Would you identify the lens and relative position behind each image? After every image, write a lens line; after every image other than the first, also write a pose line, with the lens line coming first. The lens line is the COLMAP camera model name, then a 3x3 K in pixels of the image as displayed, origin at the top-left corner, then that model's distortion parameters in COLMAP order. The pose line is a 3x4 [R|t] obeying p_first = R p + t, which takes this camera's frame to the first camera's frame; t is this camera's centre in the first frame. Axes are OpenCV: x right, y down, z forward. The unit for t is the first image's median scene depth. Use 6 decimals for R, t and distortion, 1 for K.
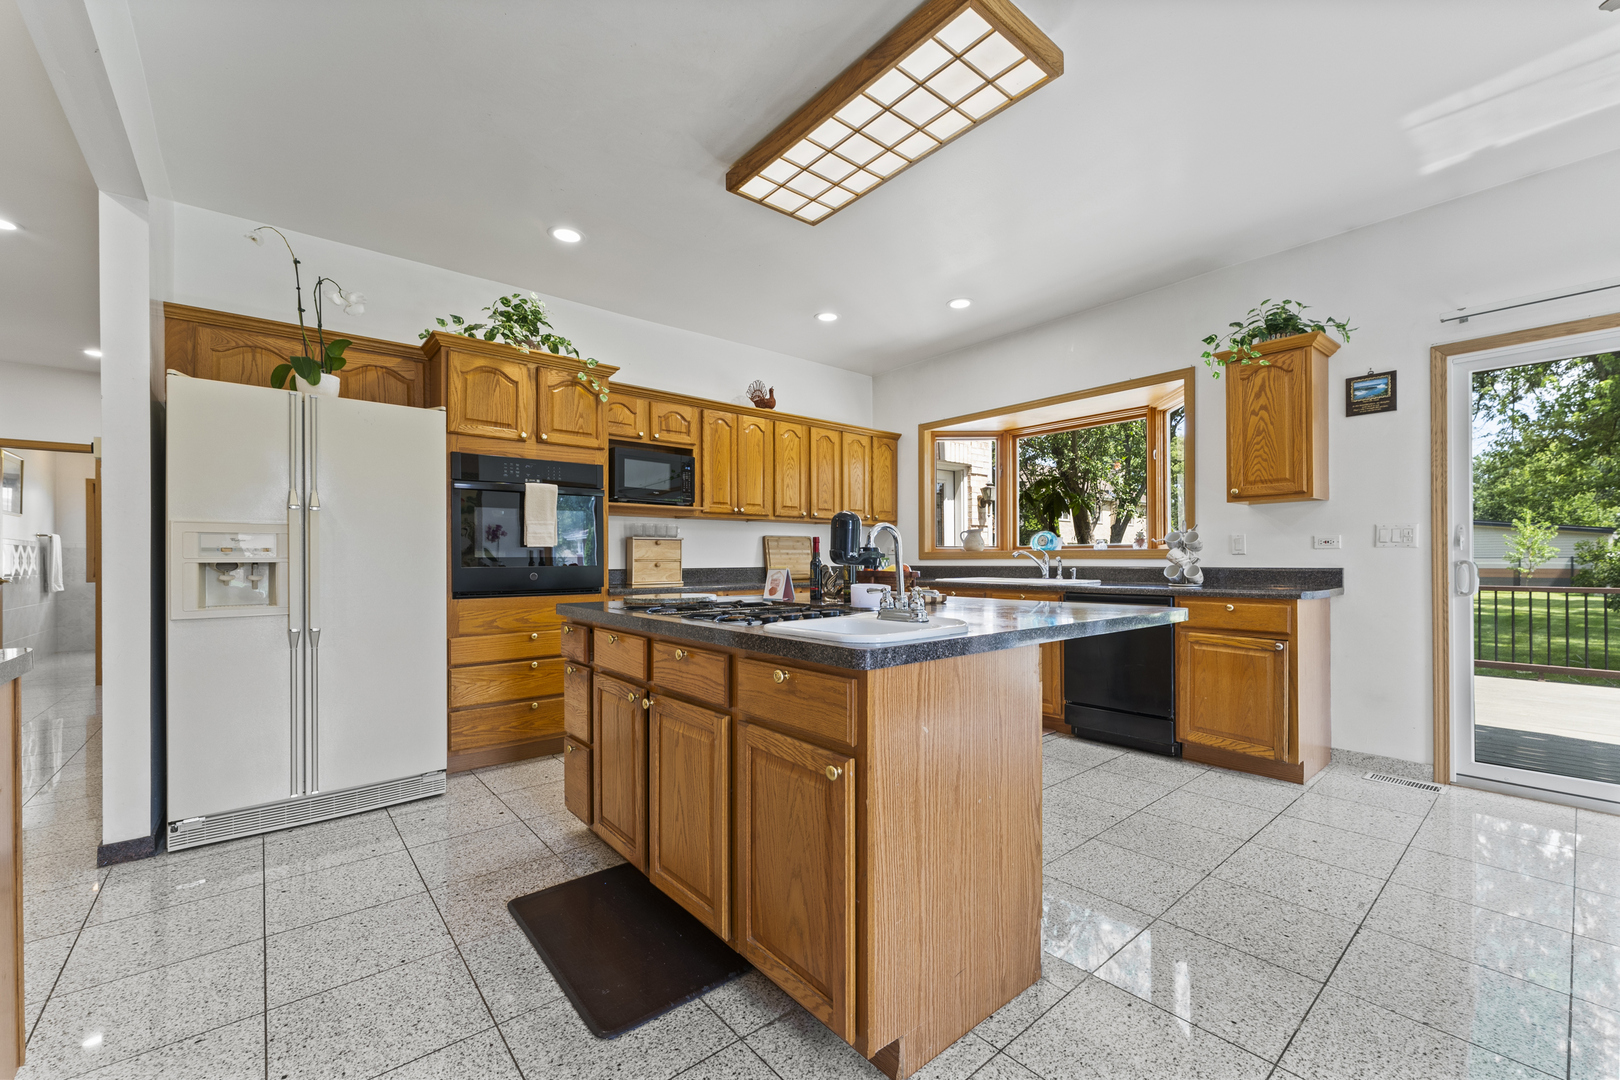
lens RADIAL K [[654.7, 0, 824.8], [0, 654.7, 557.5], [0, 0, 1]] dist [-0.000737, 0.000768]
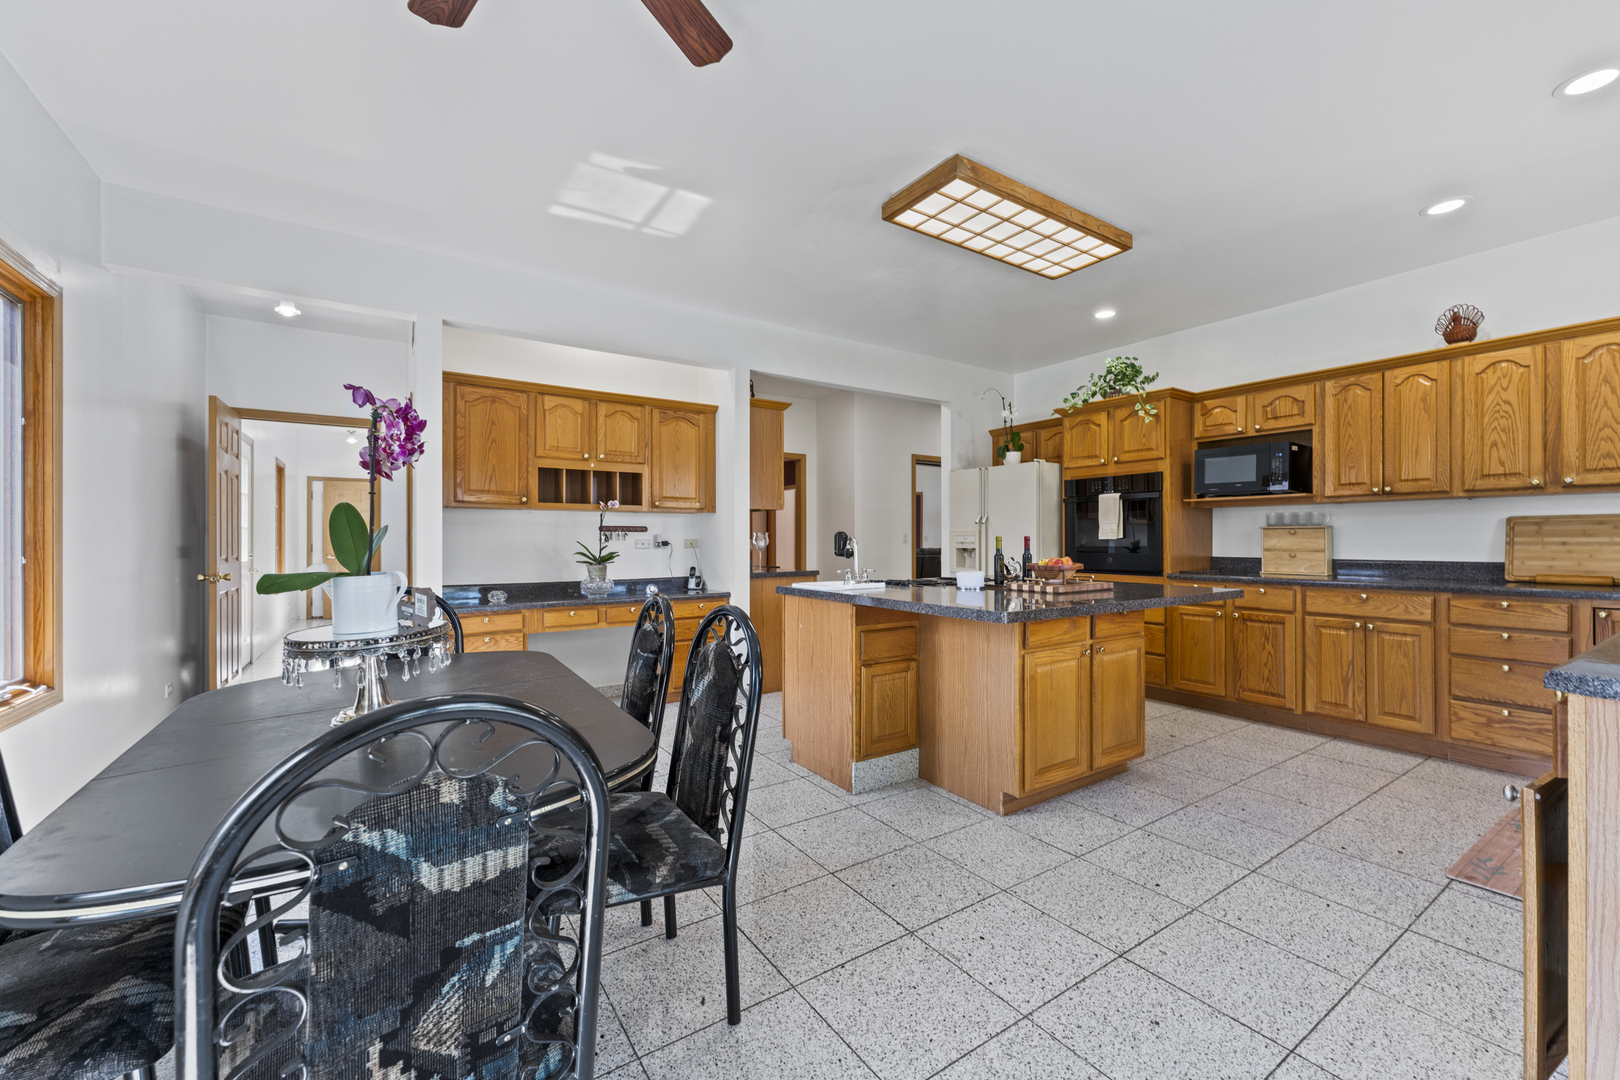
lens RADIAL K [[654.7, 0, 820.3], [0, 654.7, 539.4], [0, 0, 1]] dist [-0.000737, 0.000768]
pose [[-0.118243, 0.003276, -0.992979, 0.802521], [0.005985, 0.999979, 0.002587, -0.018160], [0.992967, -0.005637, -0.118260, 0.432736]]
